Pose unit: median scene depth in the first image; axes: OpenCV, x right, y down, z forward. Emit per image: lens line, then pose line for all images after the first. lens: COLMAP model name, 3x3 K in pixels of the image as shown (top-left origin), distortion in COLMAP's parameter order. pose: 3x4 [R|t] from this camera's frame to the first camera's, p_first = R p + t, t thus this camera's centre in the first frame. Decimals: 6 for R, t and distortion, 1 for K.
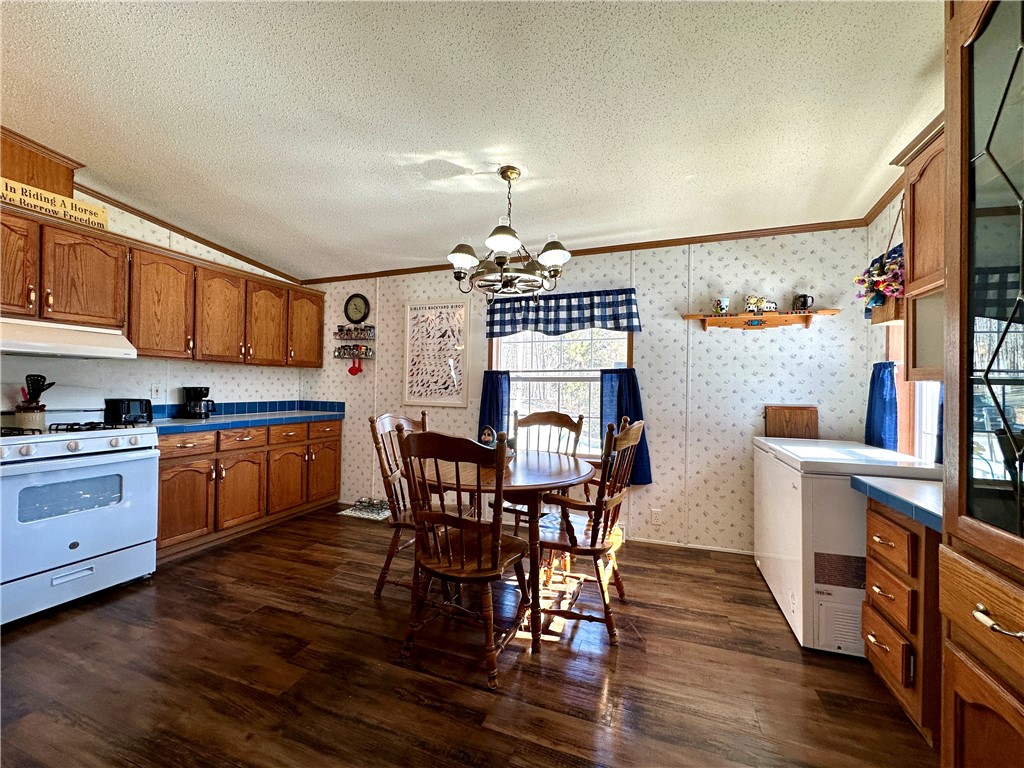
lens RADIAL K [[405.8, 0, 513.2], [0, 405.8, 385.0], [0, 0, 1]] dist [-0.002714, 0.000142]
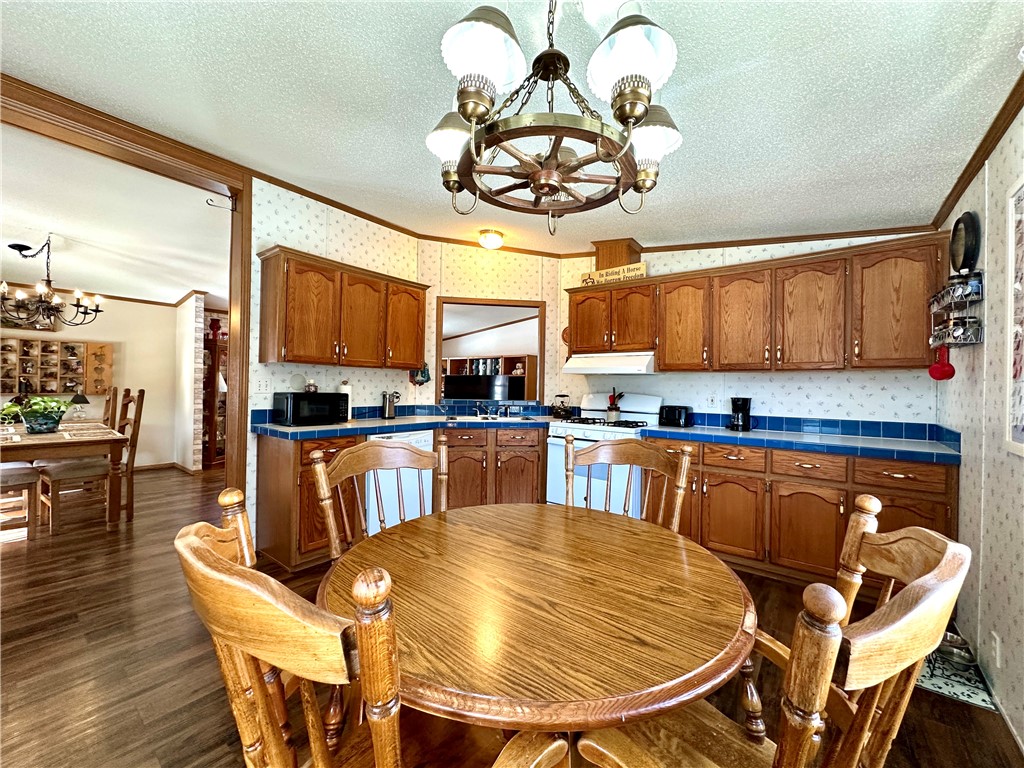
lens RADIAL K [[405.8, 0, 513.4], [0, 405.8, 383.4], [0, 0, 1]] dist [-0.002714, 0.000142]
pose [[-0.298550, -0.023664, -0.954101, 0.361344], [-0.011997, 0.999707, -0.021041, -0.002700], [0.954319, 0.005164, -0.298746, 0.940988]]
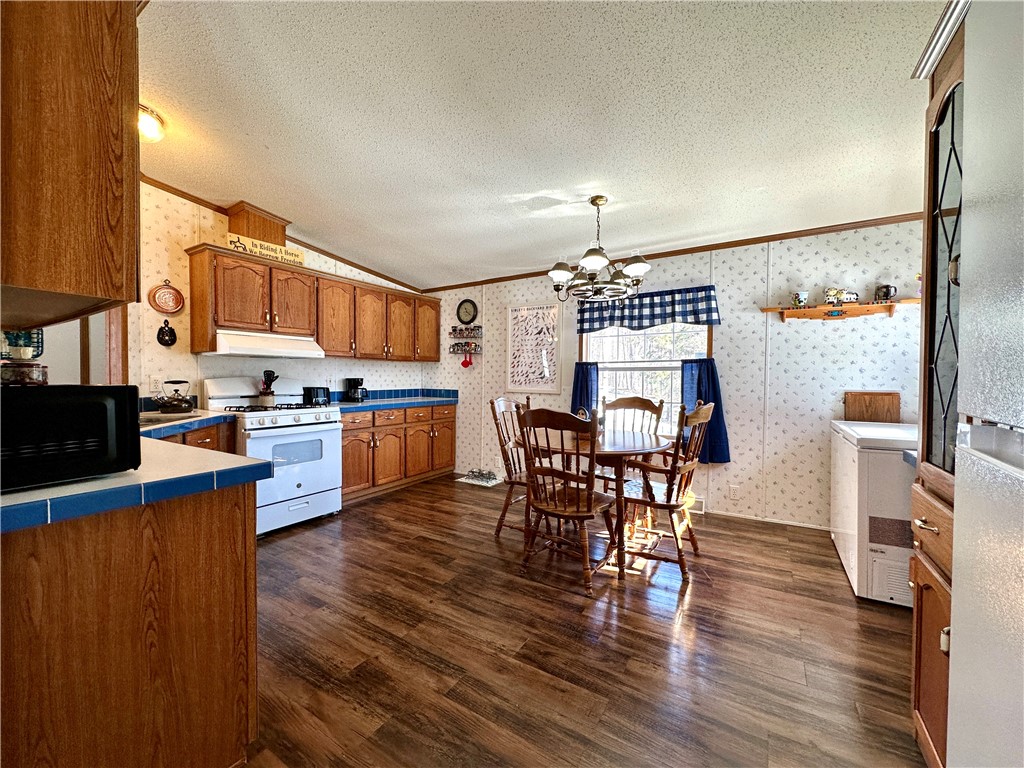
lens RADIAL K [[405.8, 0, 512.6], [0, 405.8, 384.1], [0, 0, 1]] dist [-0.002714, 0.000142]
pose [[0.978134, -0.004416, -0.207927, -0.008357], [0.009255, 0.999708, 0.022305, -0.000381], [0.207768, -0.023741, 0.977890, -0.220761]]
